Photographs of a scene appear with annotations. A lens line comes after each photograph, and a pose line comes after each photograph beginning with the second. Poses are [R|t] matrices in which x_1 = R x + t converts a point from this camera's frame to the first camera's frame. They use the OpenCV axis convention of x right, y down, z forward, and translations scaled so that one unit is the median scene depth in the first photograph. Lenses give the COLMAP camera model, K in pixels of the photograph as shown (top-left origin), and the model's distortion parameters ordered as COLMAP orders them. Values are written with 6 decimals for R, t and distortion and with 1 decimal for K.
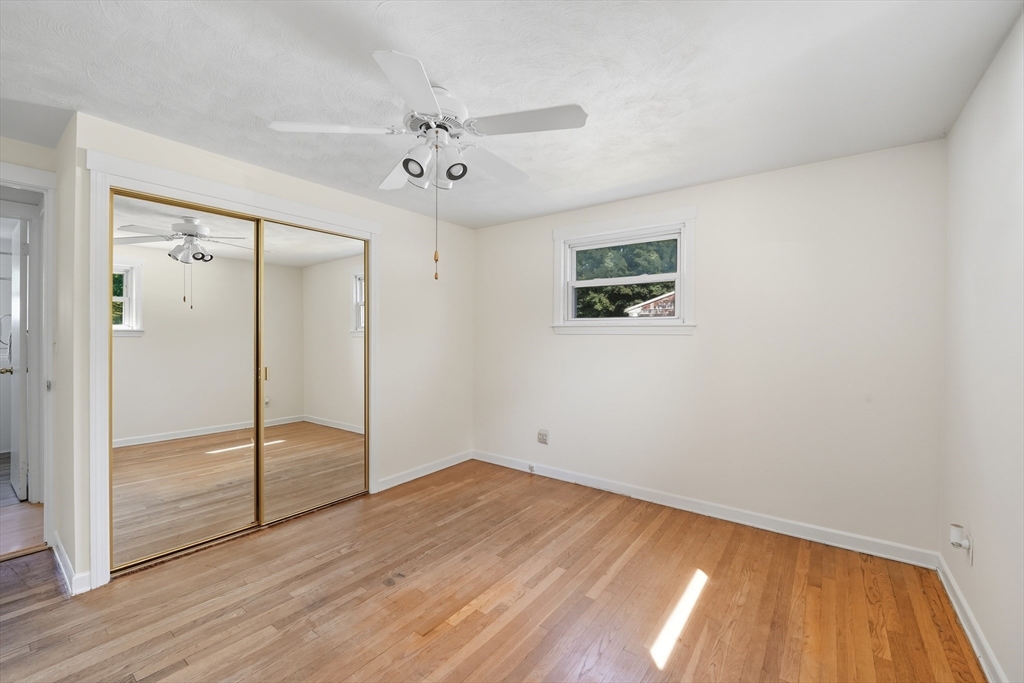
lens RADIAL K [[423.6, 0, 512.0], [0, 423.6, 336.1], [0, 0, 1]] dist [-0.009906, -0.000607]
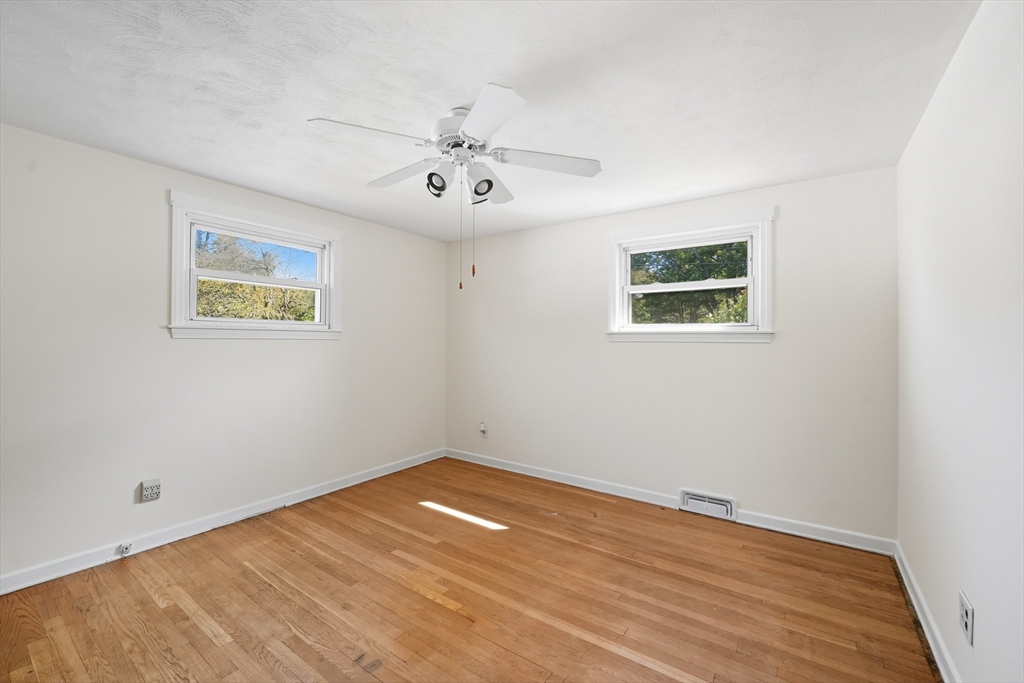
lens RADIAL K [[423.6, 0, 512.0], [0, 423.6, 336.1], [0, 0, 1]] dist [-0.009906, -0.000607]
pose [[-0.033394, 0.002809, 0.999438, -0.955683], [0.001480, 0.999995, -0.002761, -0.008329], [-0.999441, 0.001387, -0.033398, 0.697439]]
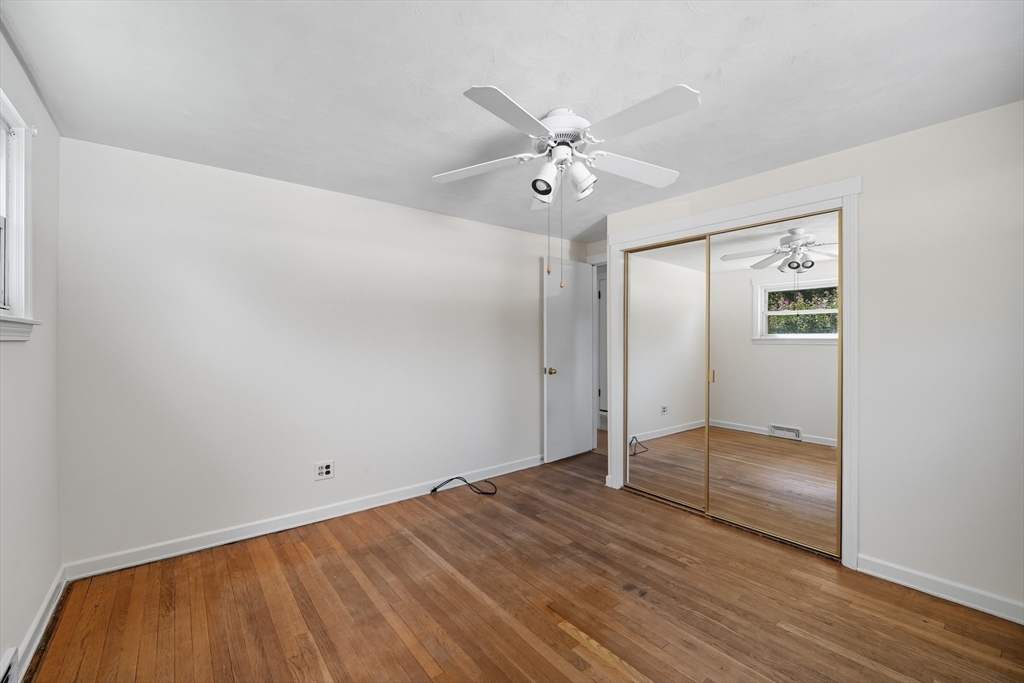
lens RADIAL K [[423.6, 0, 512.0], [0, 423.6, 336.1], [0, 0, 1]] dist [-0.009906, -0.000607]
pose [[-0.246373, -0.010381, -0.969119, 0.679131], [-0.008298, 0.999929, -0.008602, -0.000422], [0.969140, 0.005923, -0.246441, 0.877527]]
